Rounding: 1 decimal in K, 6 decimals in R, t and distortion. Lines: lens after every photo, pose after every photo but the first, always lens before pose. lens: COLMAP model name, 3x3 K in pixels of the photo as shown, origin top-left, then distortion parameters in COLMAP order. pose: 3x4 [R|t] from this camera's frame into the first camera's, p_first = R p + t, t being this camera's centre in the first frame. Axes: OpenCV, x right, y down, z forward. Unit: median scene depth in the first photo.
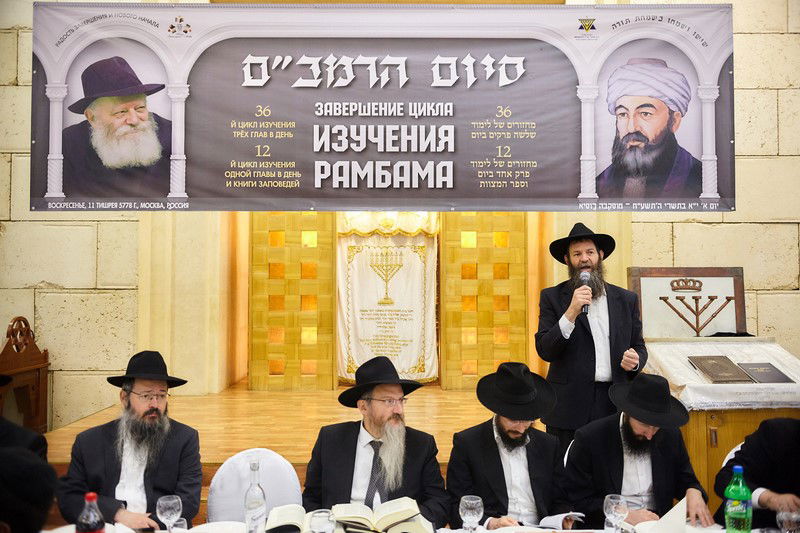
lens RADIAL K [[715.4, 0, 402.6], [0, 715.4, 265.7], [0, 0, 1]] dist [0.000984, 0.004410]
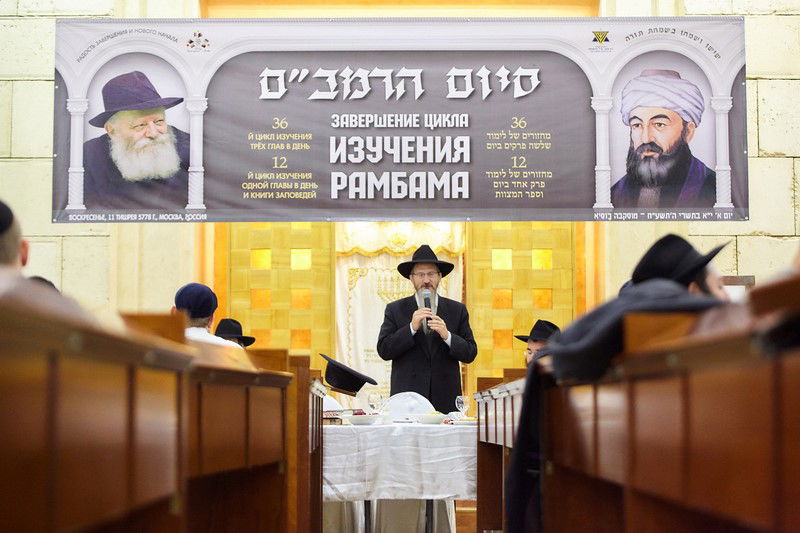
lens RADIAL K [[1649.8, 0, 399.5], [0, 1649.8, 274.2], [0, 0, 1]] dist [-0.125372, 0.000000]
pose [[0.999938, -0.003299, -0.010624, -0.002570], [0.002751, 0.998684, -0.051215, 0.115731], [0.010779, 0.051183, 0.998631, -1.305954]]
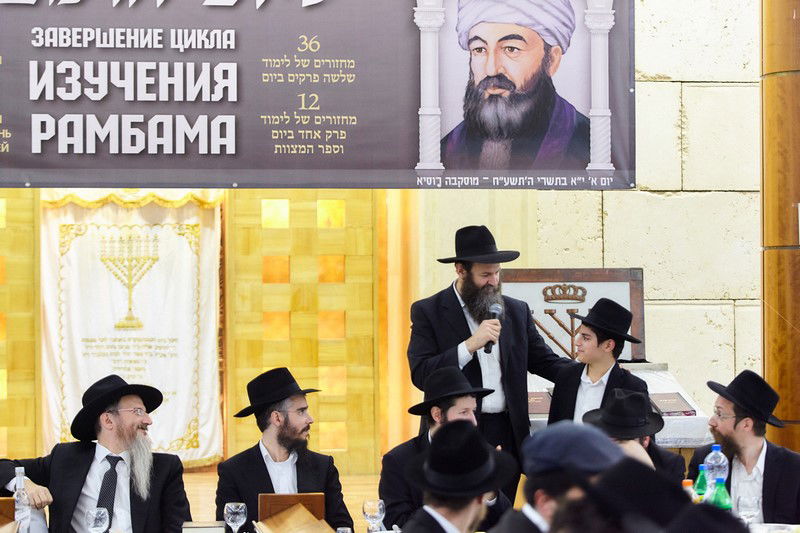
lens RADIAL K [[1952.9, 0, 405.7], [0, 1952.9, 271.7], [0, 0, 1]] dist [-0.017154, 0.000000]
pose [[0.991412, -0.003822, 0.130718, -0.013163], [0.001434, 0.999830, 0.018356, -0.030028], [-0.130766, -0.018011, 0.991250, -0.884820]]
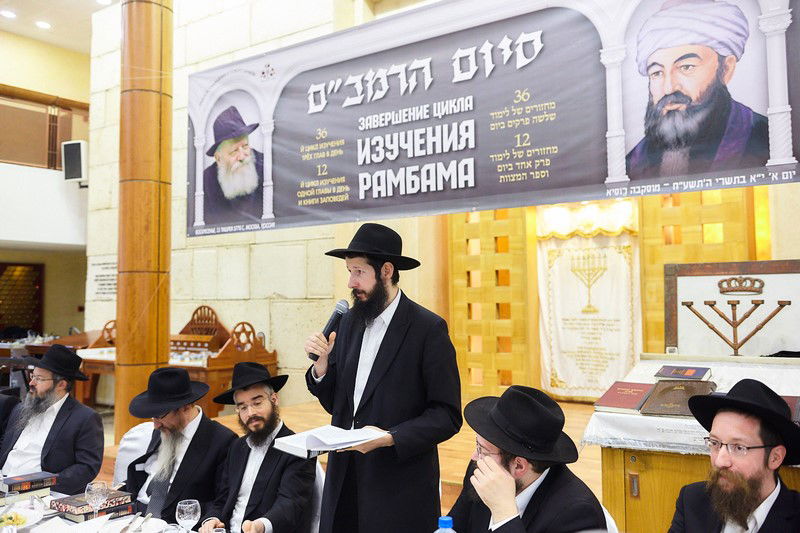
lens RADIAL K [[747.9, 0, 395.8], [0, 747.9, 248.0], [0, 0, 1]] dist [0.000865, 0.000000]
pose [[0.798360, -0.050289, -0.600077, 0.567782], [0.029646, 0.998581, -0.044243, 0.011431], [0.601451, 0.017532, 0.798717, 0.161813]]
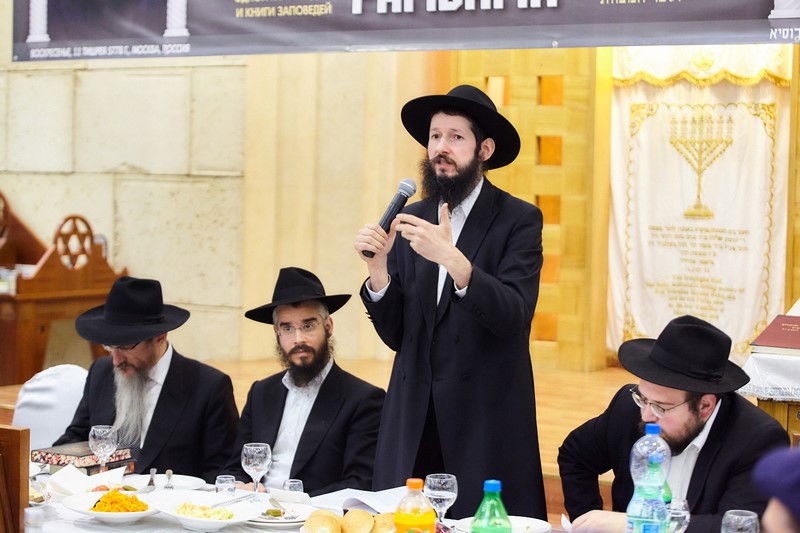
lens RADIAL K [[1649.8, 0, 392.4], [0, 1649.8, 295.6], [0, 0, 1]] dist [-0.125372, 0.000000]
pose [[0.858241, 0.054400, -0.510356, 0.639188], [-0.005873, 0.995343, 0.096221, -0.004308], [0.513214, -0.079584, 0.854563, -0.209273]]
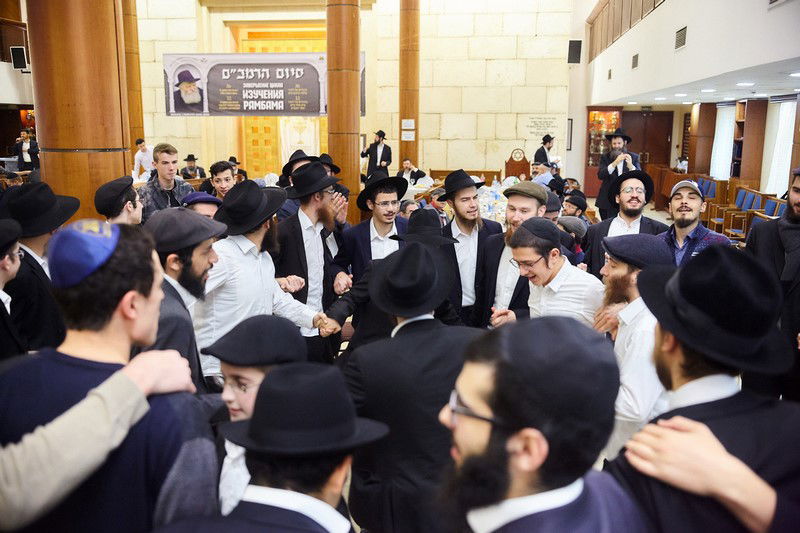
lens RADIAL K [[783.6, 0, 403.2], [0, 783.6, 264.1], [0, 0, 1]] dist [0.022571, 0.000000]
pose [[0.987181, 0.030628, -0.156641, 1.229043], [0.002938, 0.977762, 0.209698, -0.169915], [0.159580, -0.207470, 0.965138, -2.631927]]
